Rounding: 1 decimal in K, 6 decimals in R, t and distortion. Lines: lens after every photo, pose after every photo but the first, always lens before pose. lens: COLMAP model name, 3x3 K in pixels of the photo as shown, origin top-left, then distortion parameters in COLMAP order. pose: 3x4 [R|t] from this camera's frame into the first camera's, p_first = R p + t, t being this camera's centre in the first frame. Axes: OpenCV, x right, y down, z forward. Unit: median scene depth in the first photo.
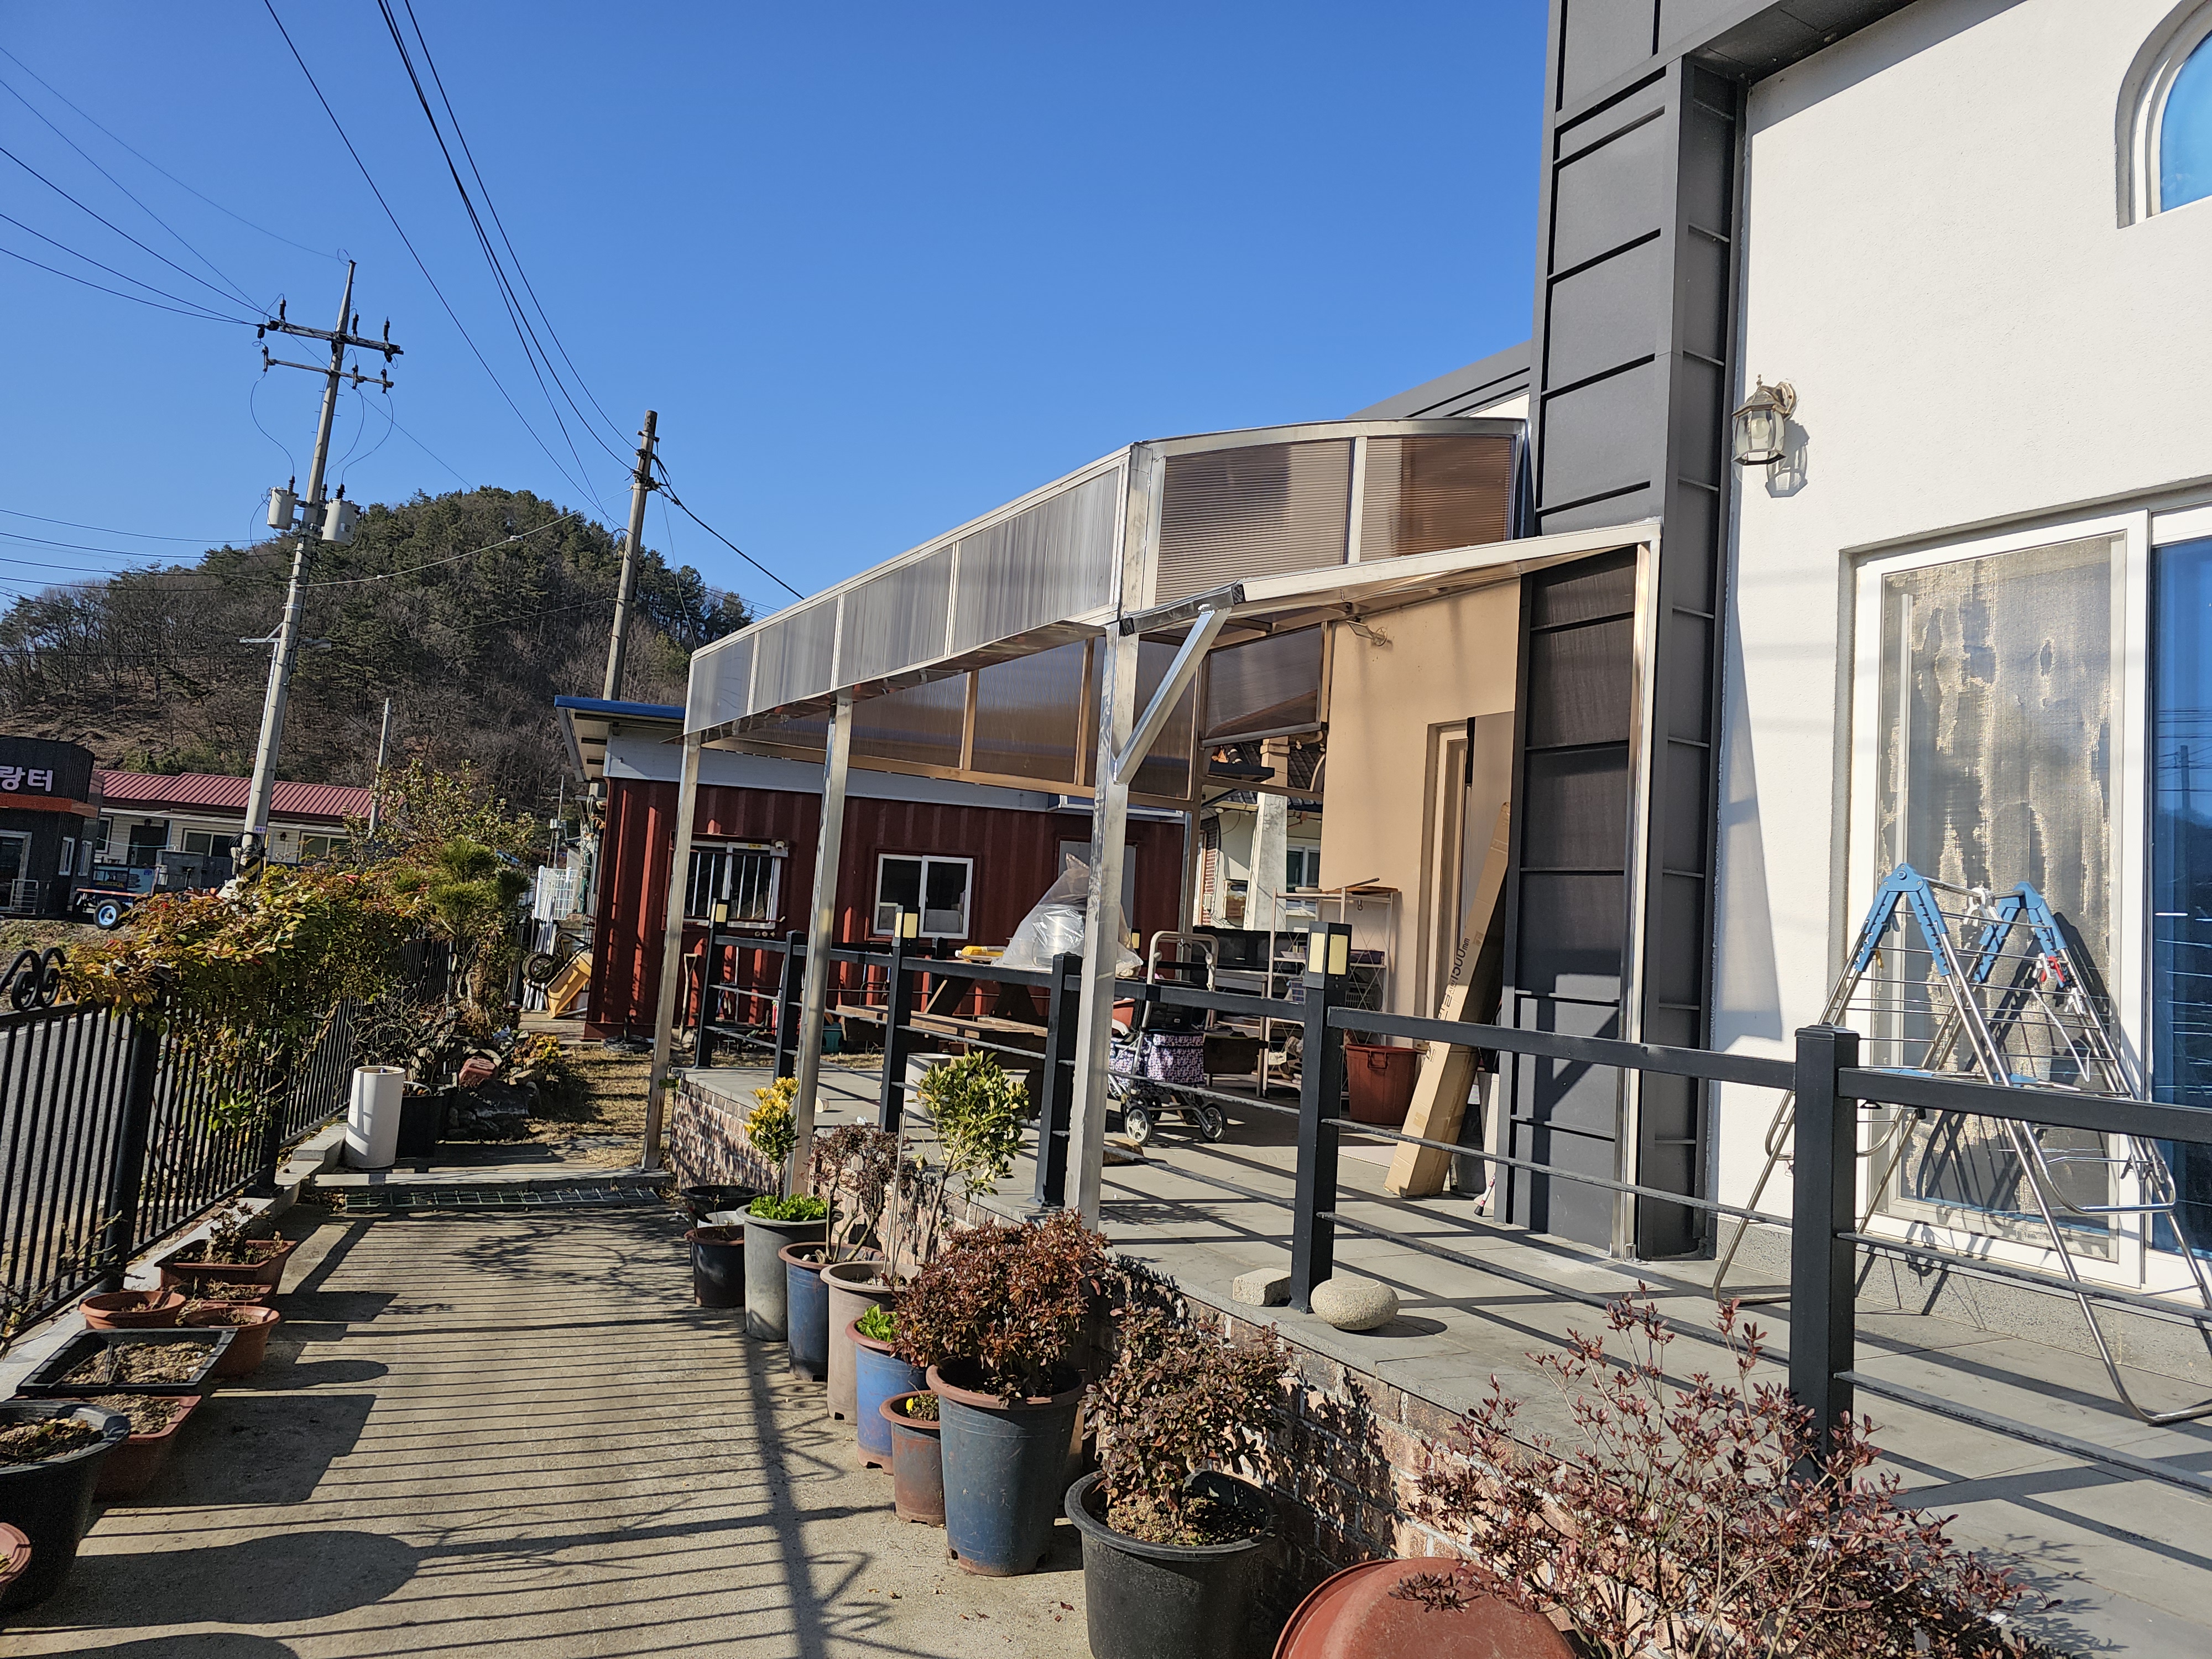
lens RADIAL K [[1479.2, 0, 1103.9], [0, 1479.2, 828.4], [0, 0, 1]] dist [0.055453, -0.044042]
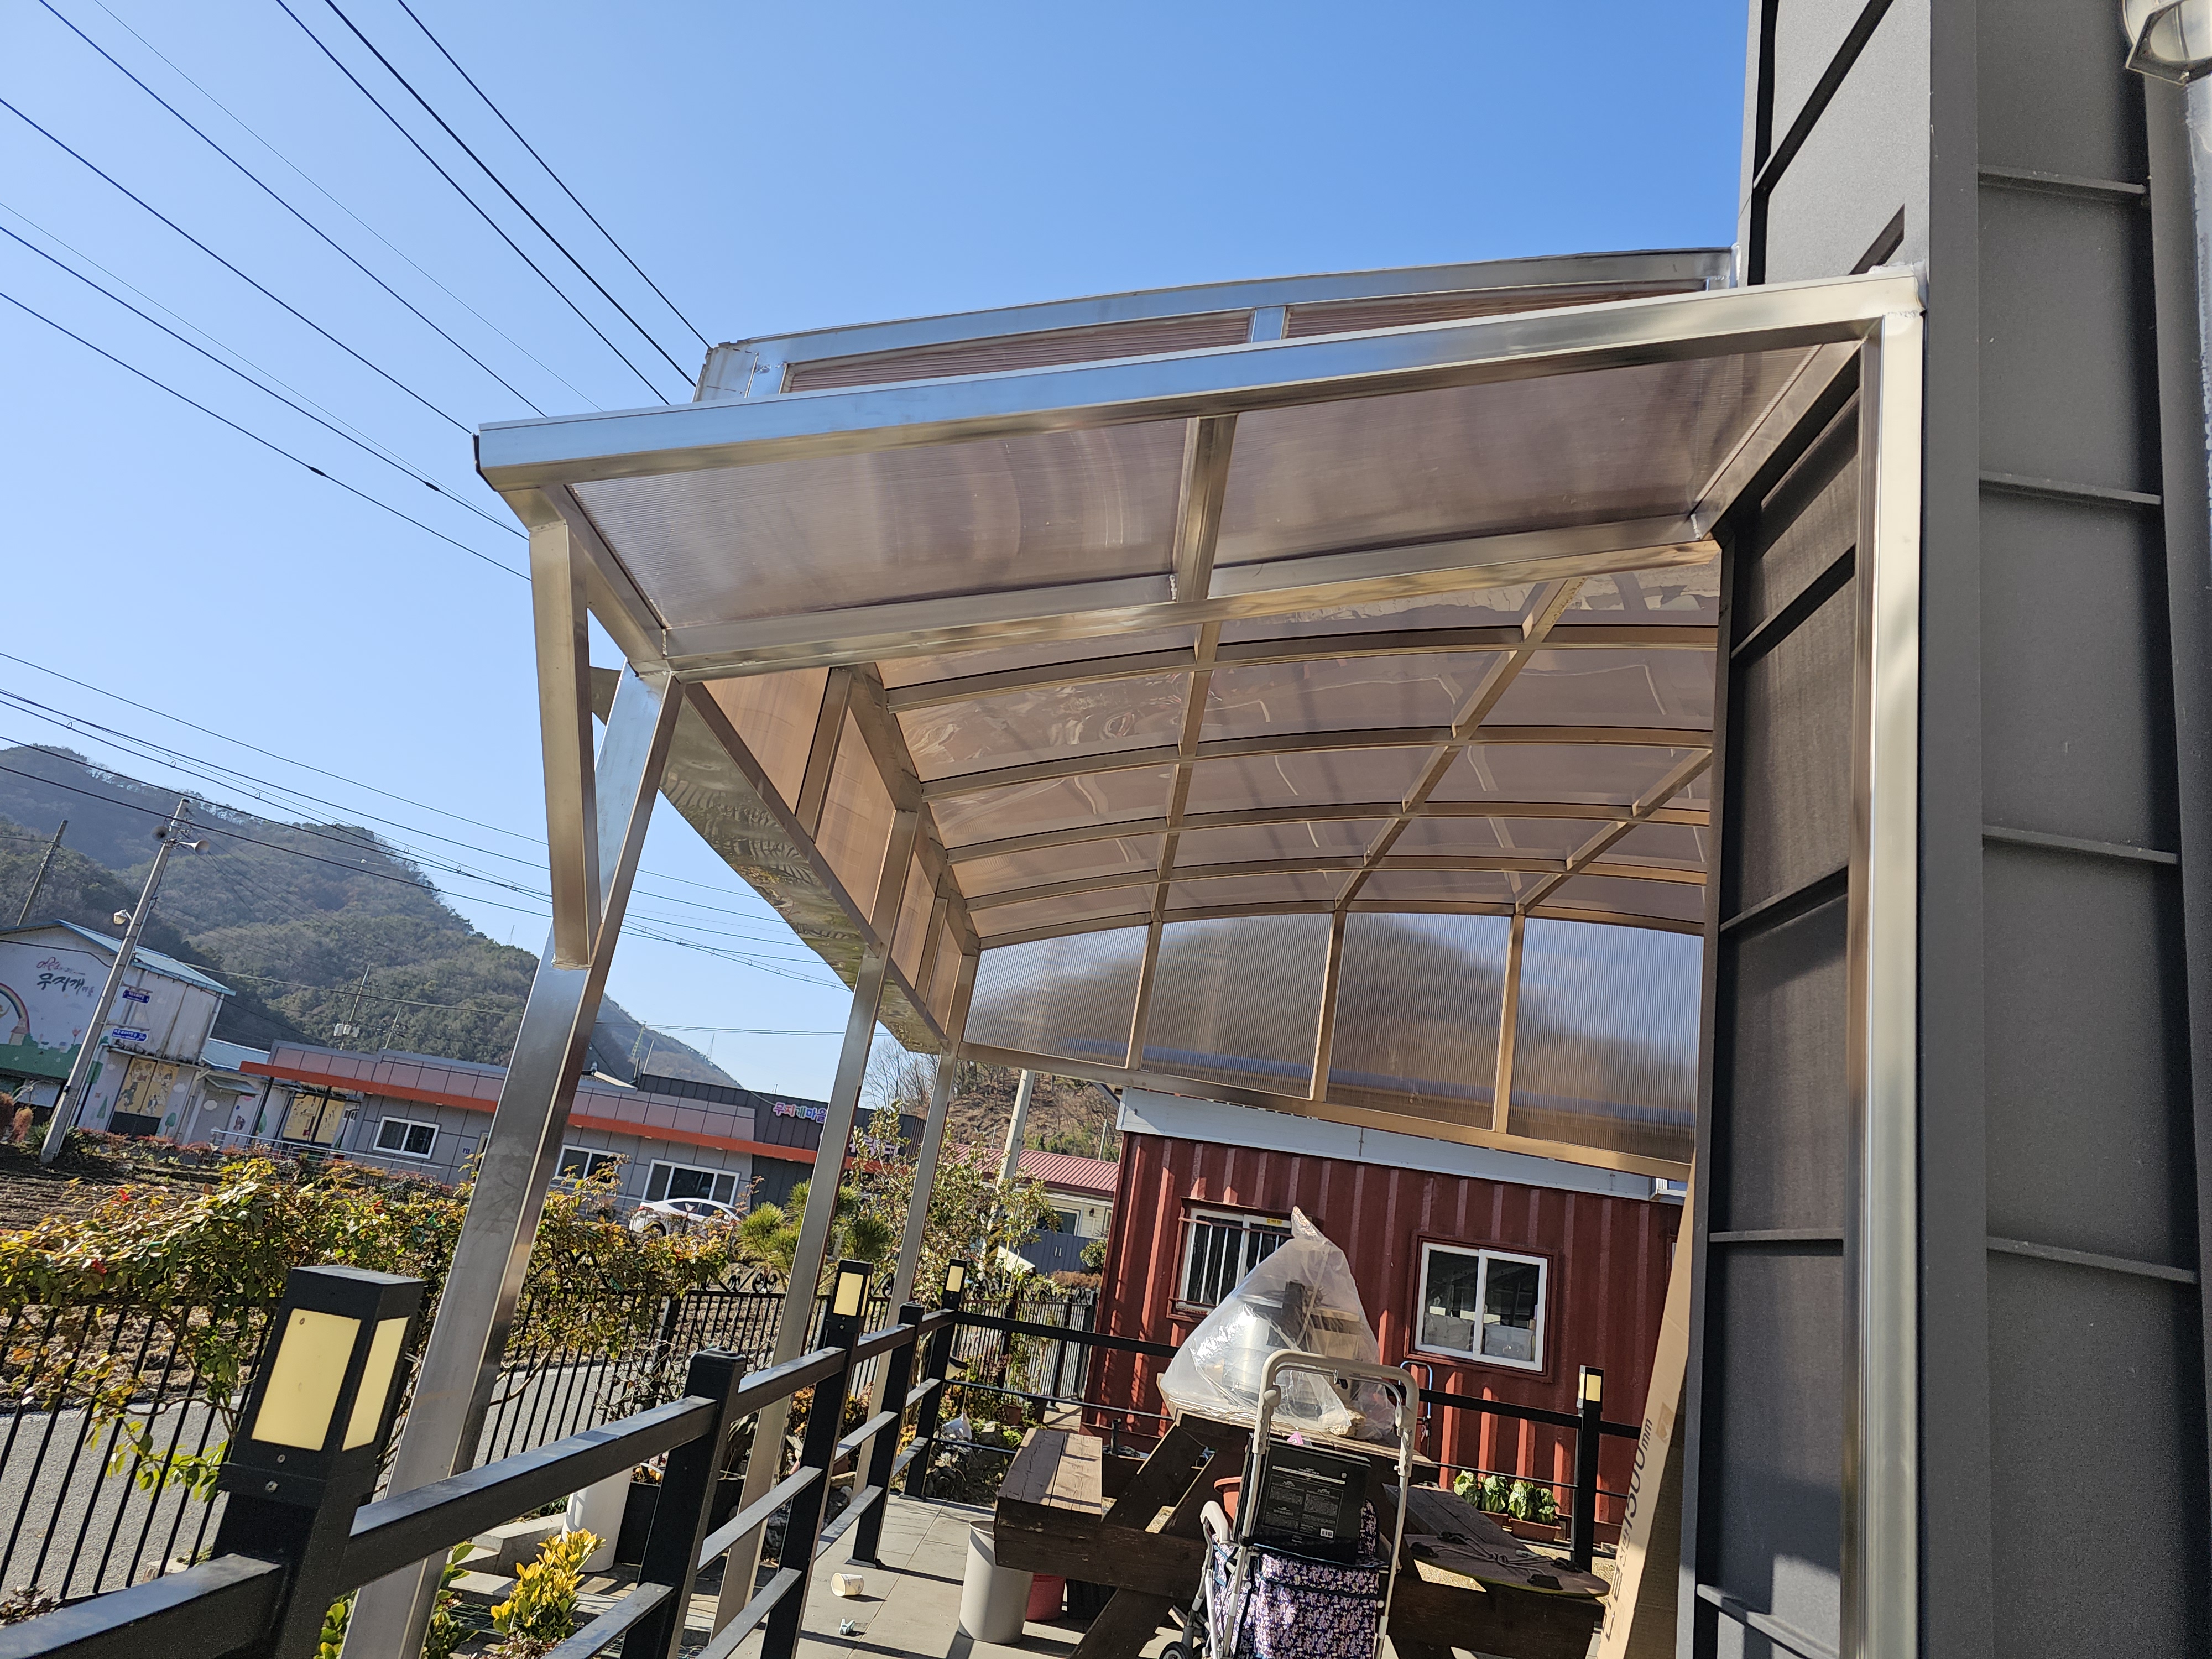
lens RADIAL K [[1479.2, 0, 1108.5], [0, 1479.2, 816.8], [0, 0, 1]] dist [0.055453, -0.044042]
pose [[0.859607, -0.079834, -0.504681, 0.122619], [-0.060053, 0.965087, -0.254951, 0.010623], [0.507415, 0.249465, 0.824801, 0.204237]]
